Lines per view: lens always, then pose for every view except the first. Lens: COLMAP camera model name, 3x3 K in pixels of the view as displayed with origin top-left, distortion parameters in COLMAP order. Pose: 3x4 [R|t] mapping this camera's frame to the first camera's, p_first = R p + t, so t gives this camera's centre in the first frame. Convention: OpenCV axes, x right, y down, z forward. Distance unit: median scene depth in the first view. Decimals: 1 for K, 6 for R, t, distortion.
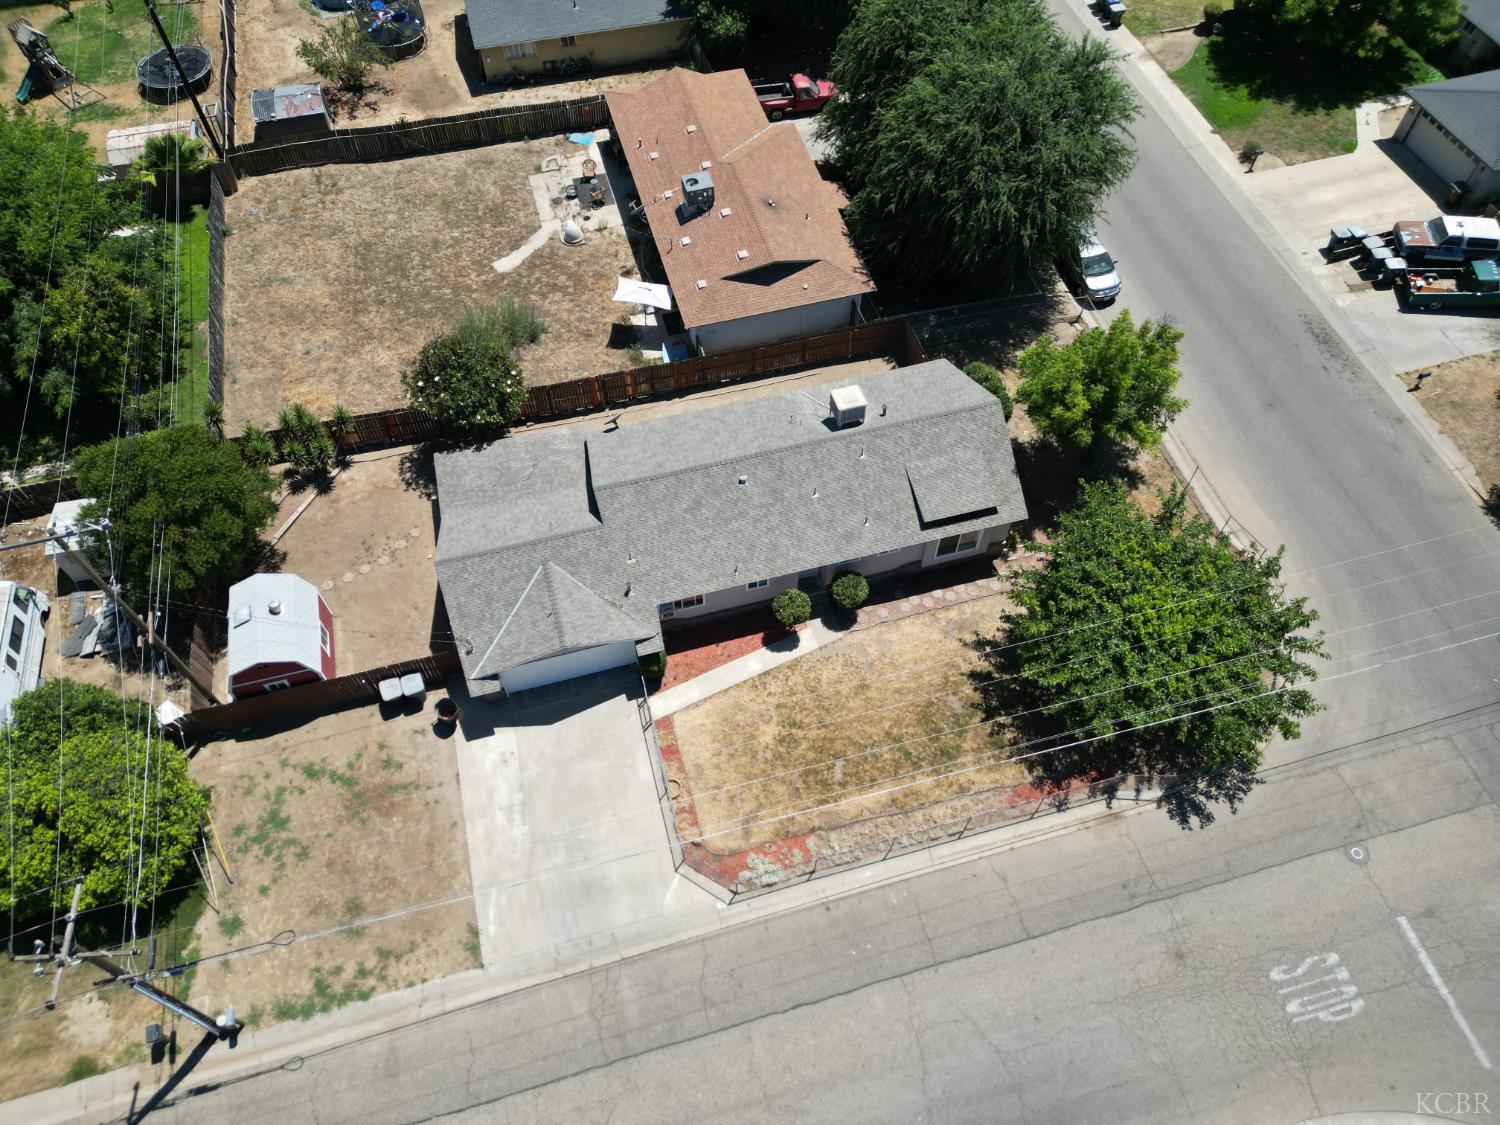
lens RADIAL K [[1047.3, 0, 748.5], [0, 1047.3, 566.0], [0, 0, 1]] dist [0.053952, -0.046675]
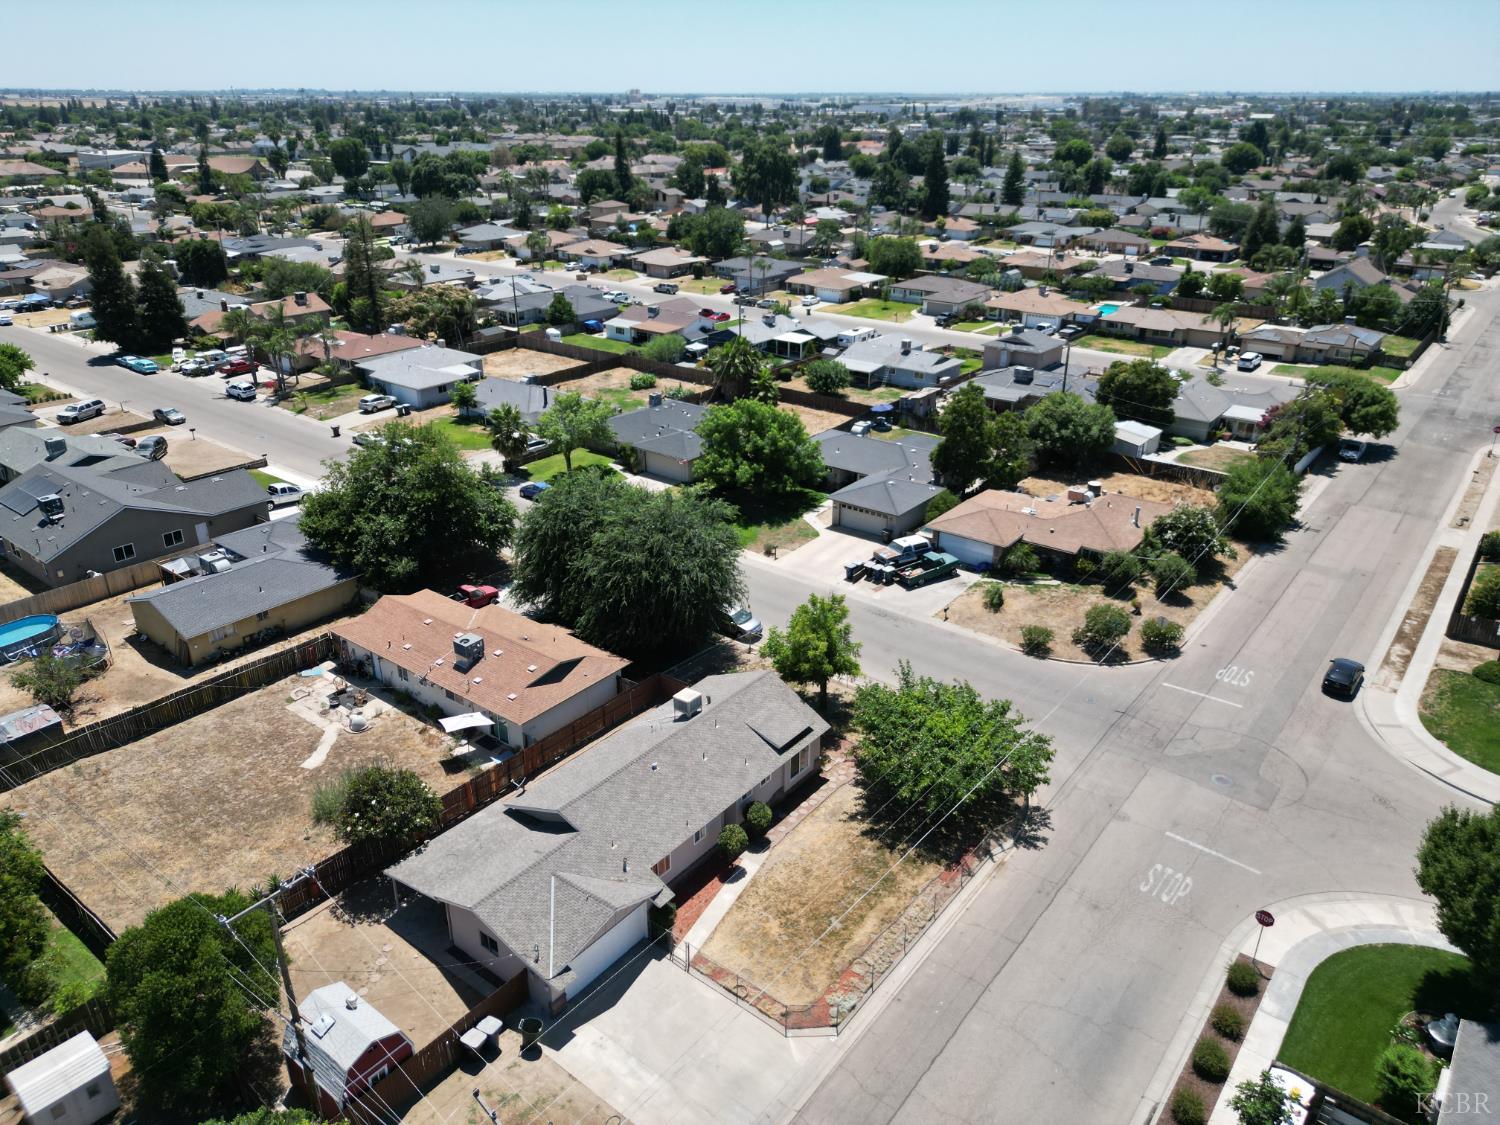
lens RADIAL K [[1047.3, 0, 748.5], [0, 1047.3, 566.0], [0, 0, 1]] dist [0.053952, -0.046675]
pose [[0.803065, -0.241429, 0.544793, -0.551715], [0.491525, 0.785244, -0.376557, 0.265888], [-0.336883, 0.570179, 0.749270, -0.160163]]
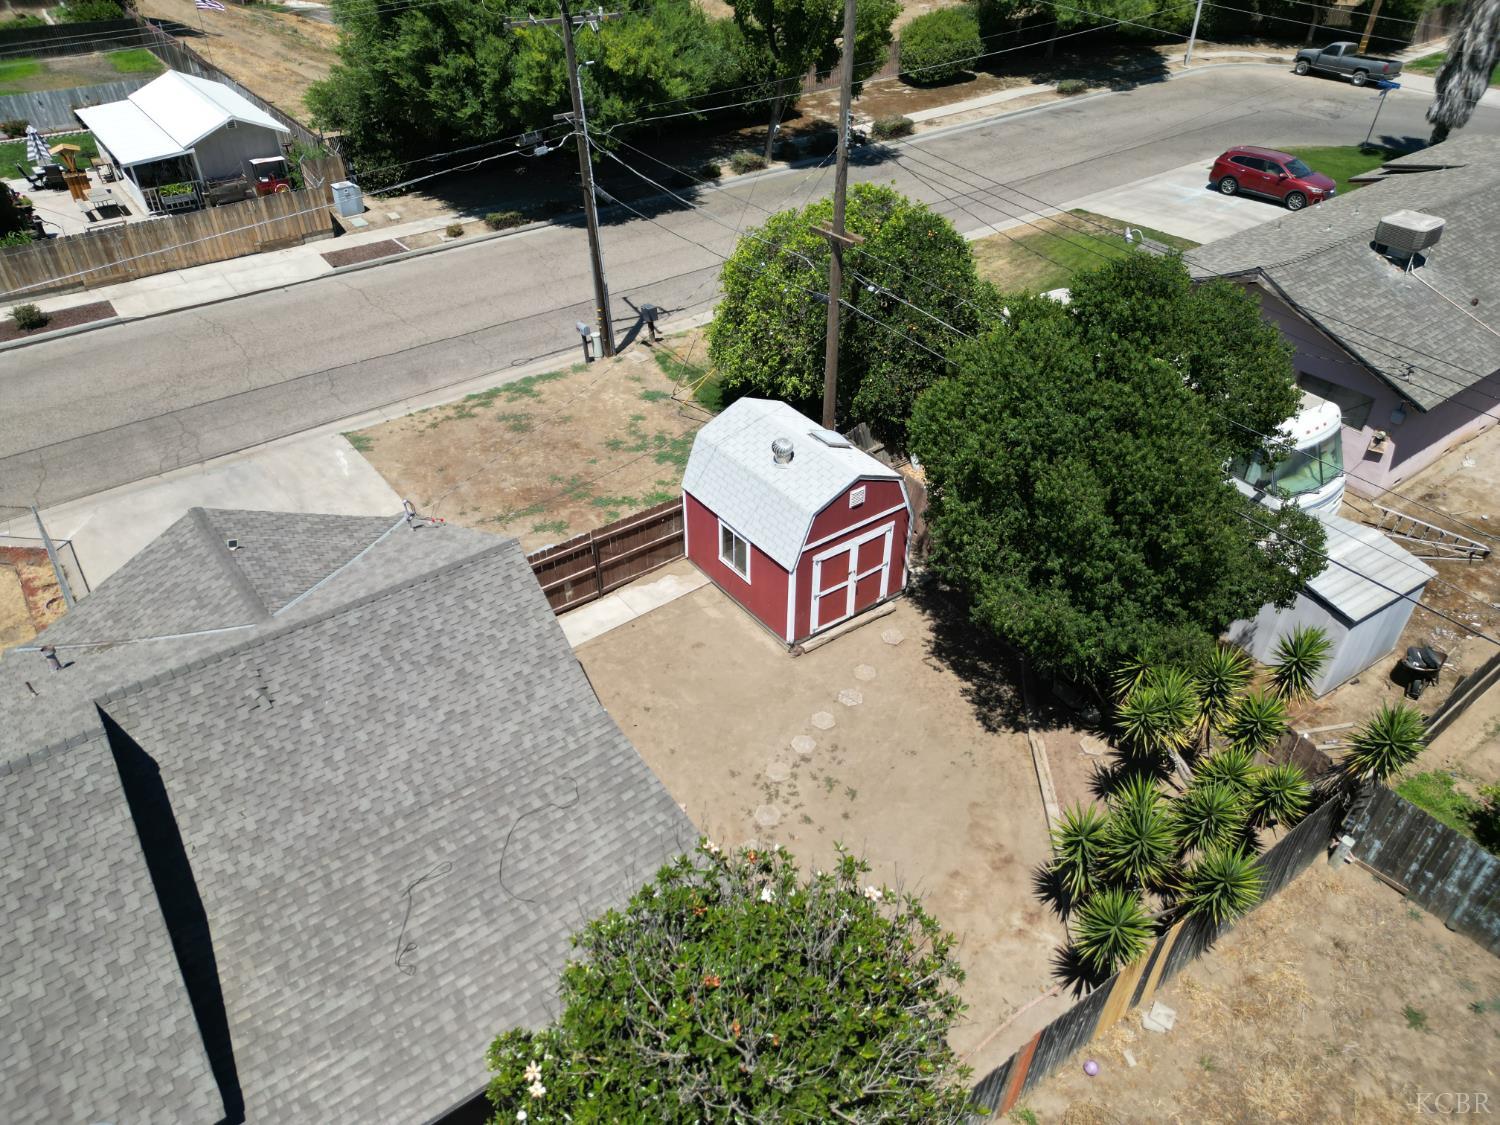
lens RADIAL K [[1047.3, 0, 748.5], [0, 1047.3, 566.0], [0, 0, 1]] dist [0.053952, -0.046675]
pose [[-0.930355, 0.220947, -0.292613, -0.238142], [-0.302689, -0.012422, 0.953009, -0.427127], [0.206930, 0.975207, 0.078435, 0.929288]]
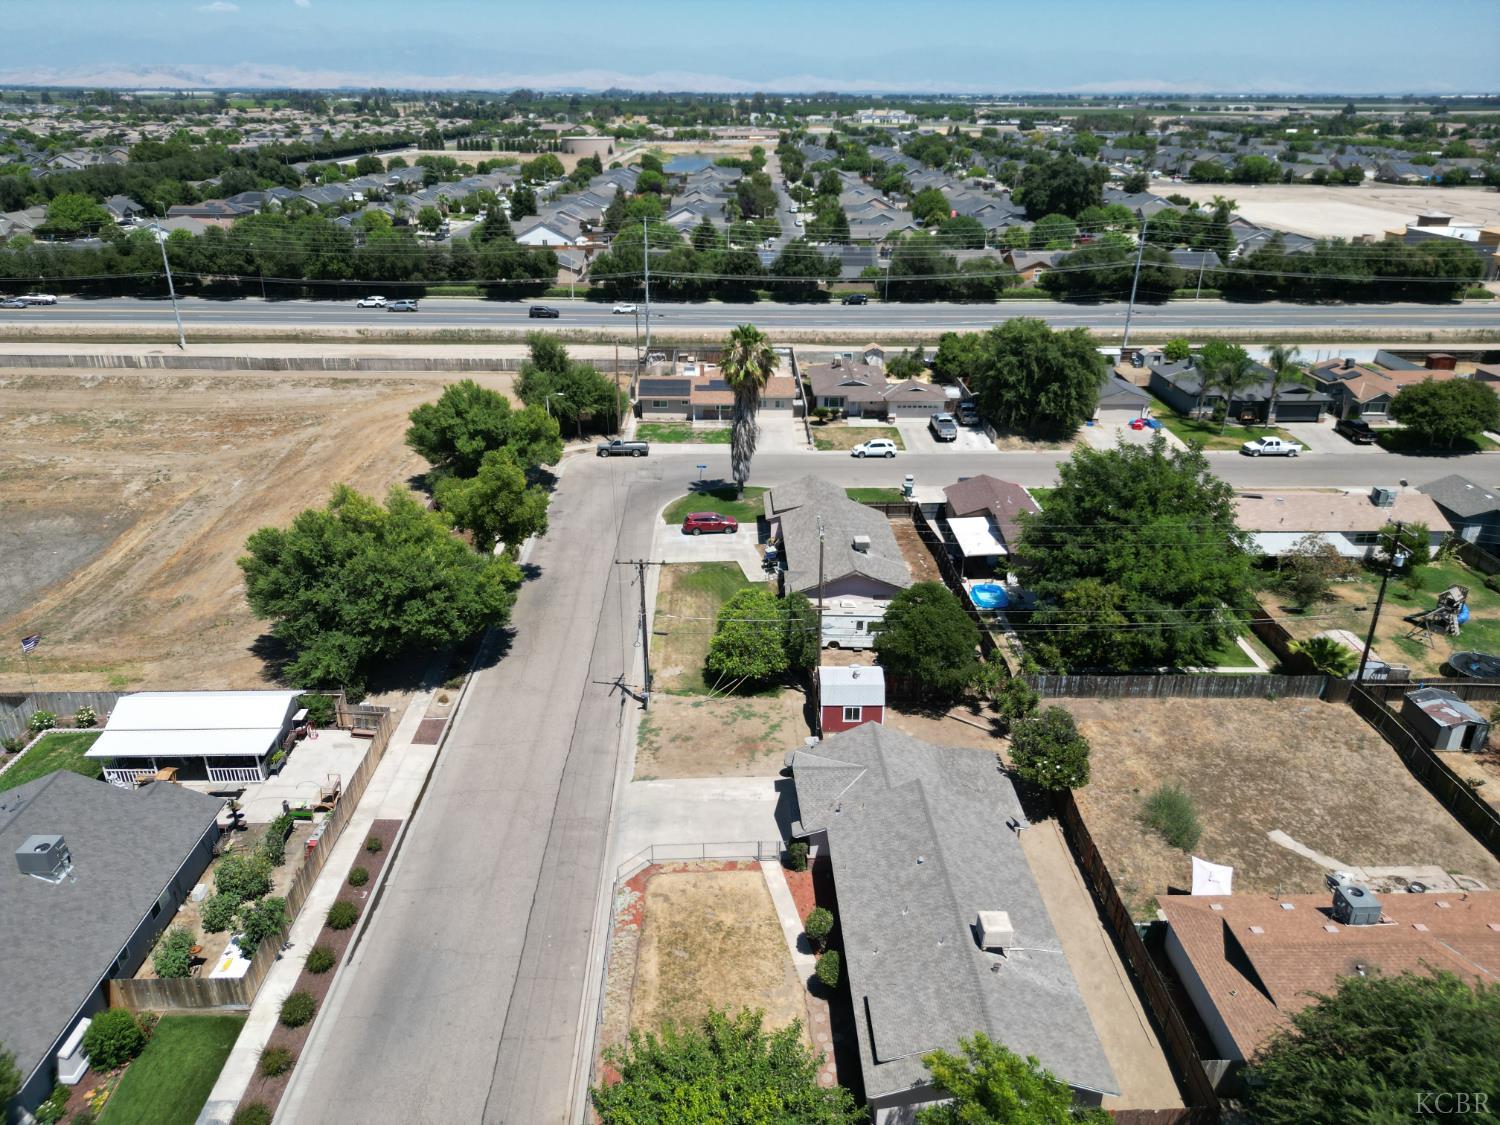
lens RADIAL K [[1047.3, 0, 748.5], [0, 1047.3, 566.0], [0, 0, 1]] dist [0.053952, -0.046675]
pose [[-0.247112, 0.392255, -0.886043, 0.915741], [-0.803007, 0.428875, 0.413819, -0.536079], [0.542324, 0.813758, 0.209003, 0.386198]]
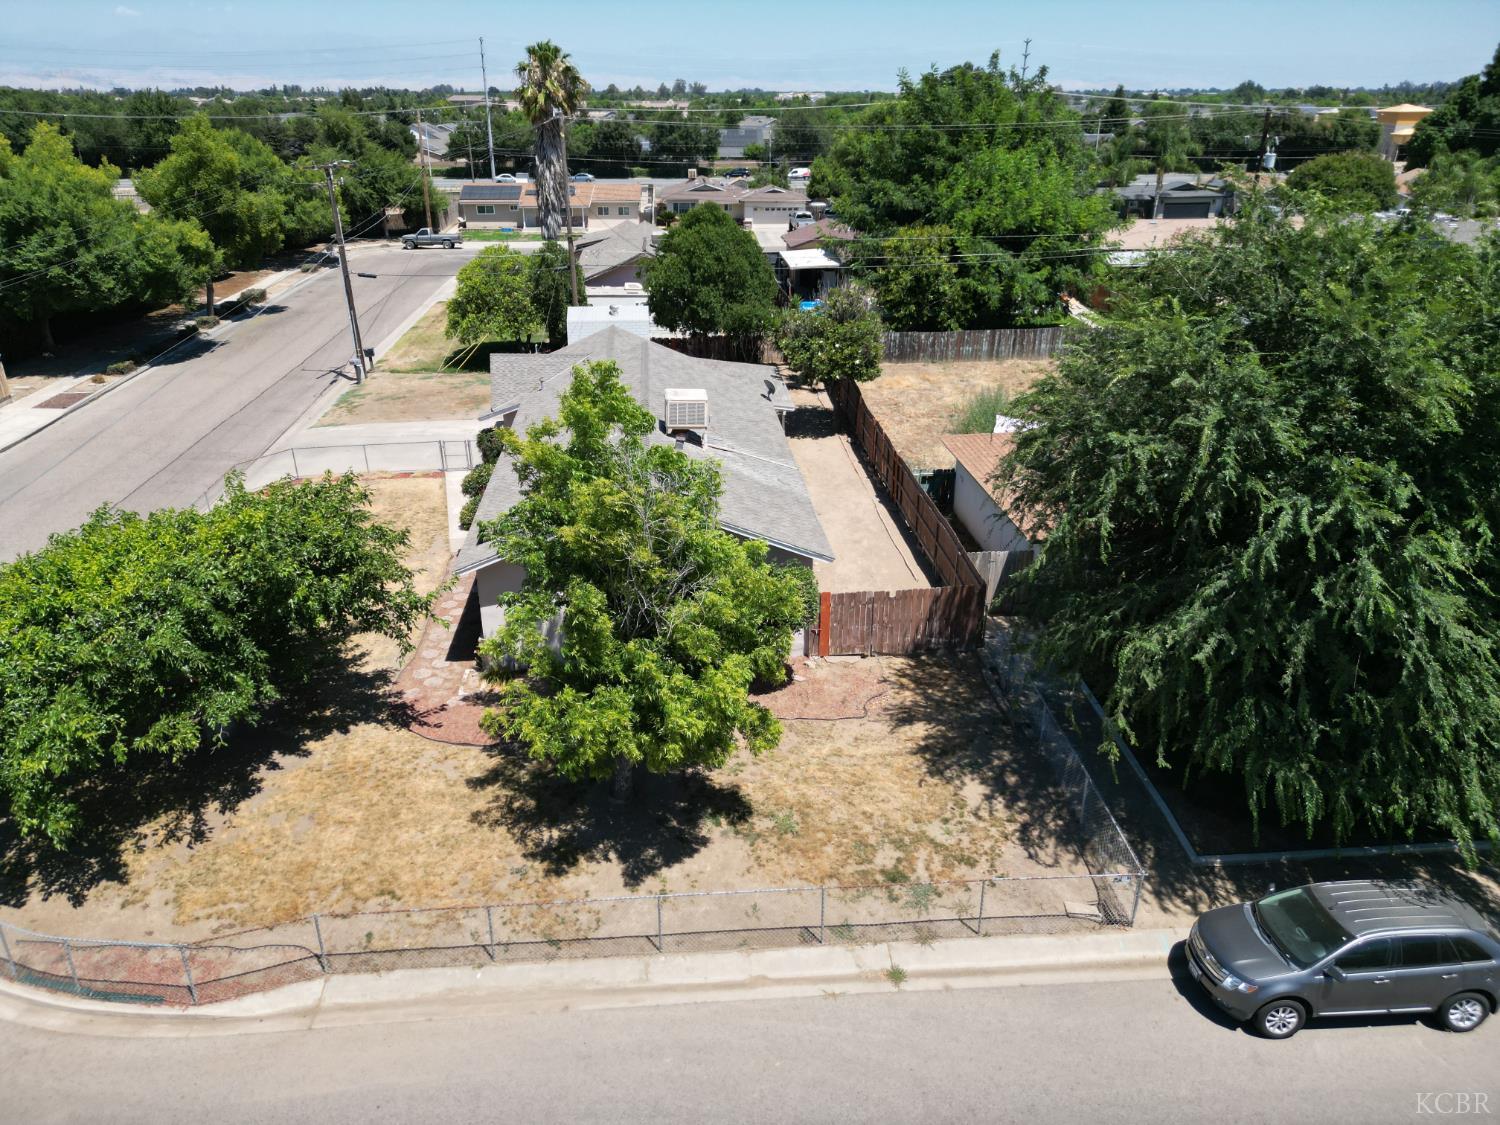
lens RADIAL K [[1047.3, 0, 748.5], [0, 1047.3, 566.0], [0, 0, 1]] dist [0.053952, -0.046675]
pose [[-0.184129, 0.403166, -0.896411, 0.765373], [-0.810117, 0.454206, 0.370685, -0.405275], [0.556603, 0.794452, 0.242980, 0.946524]]
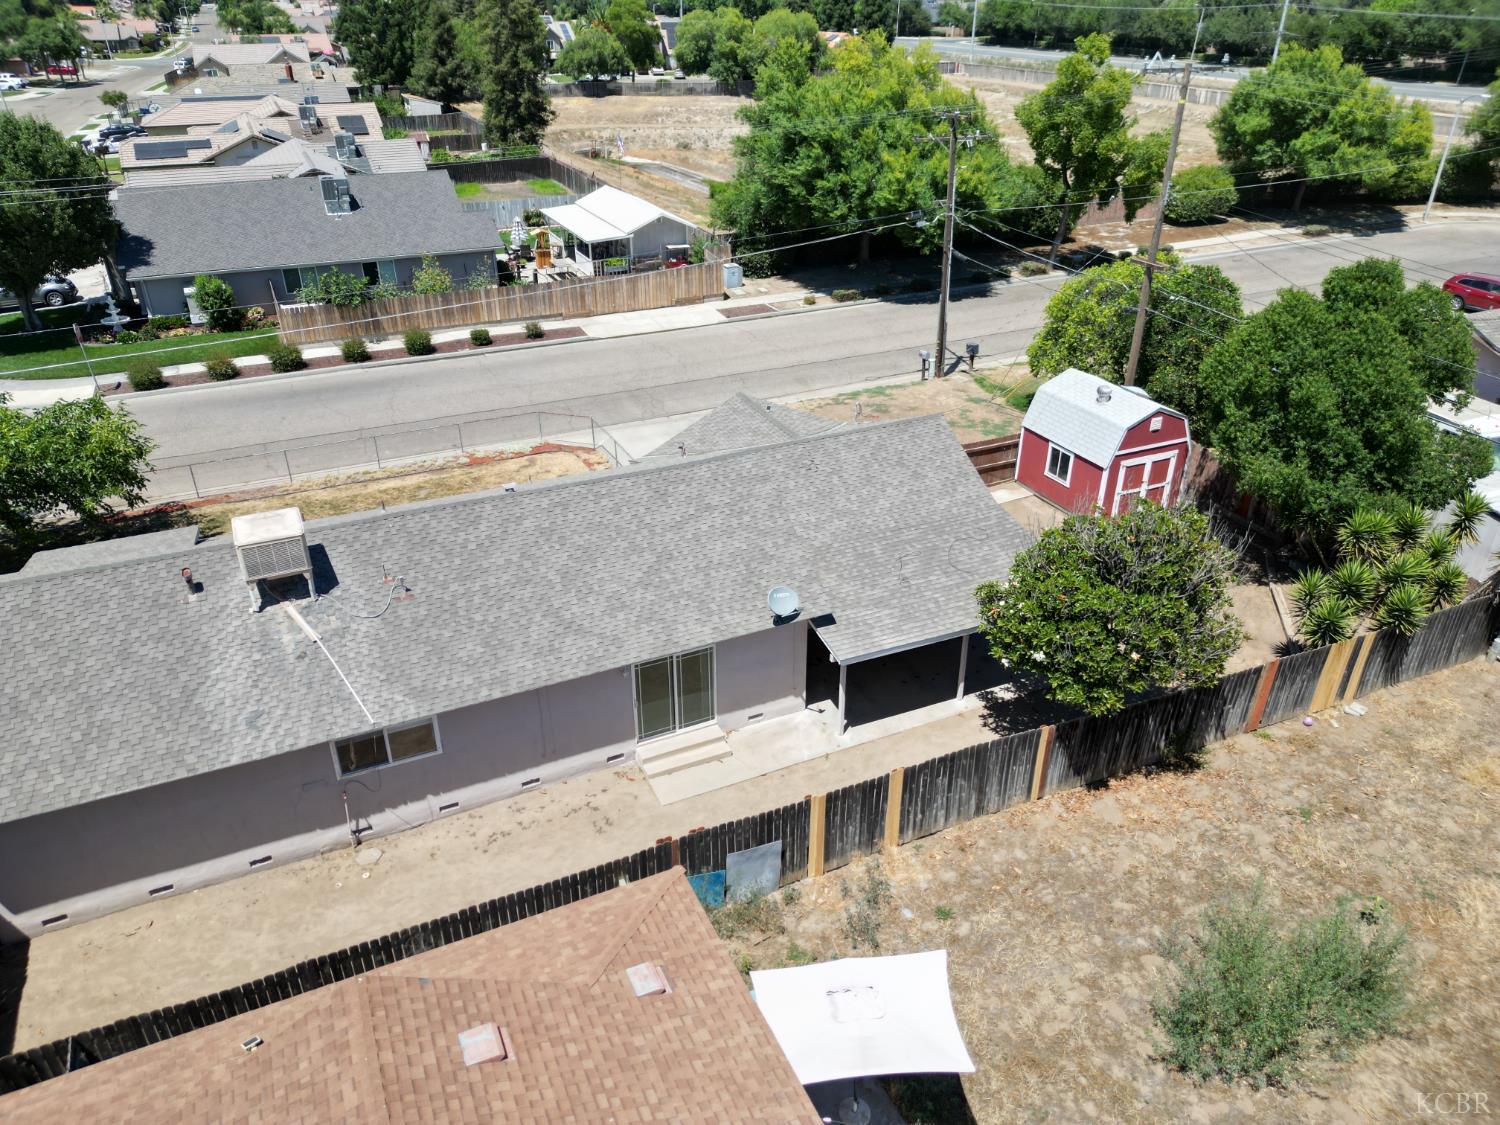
lens RADIAL K [[1041.1, 0, 745.1], [0, 1041.1, 565.8], [0, 0, 1]] dist [0.067423, -0.087974]
pose [[-0.986371, 0.080560, -0.143468, -0.045709], [-0.135552, 0.096384, 0.986071, -0.643368], [0.093266, 0.992079, -0.084151, 1.075617]]
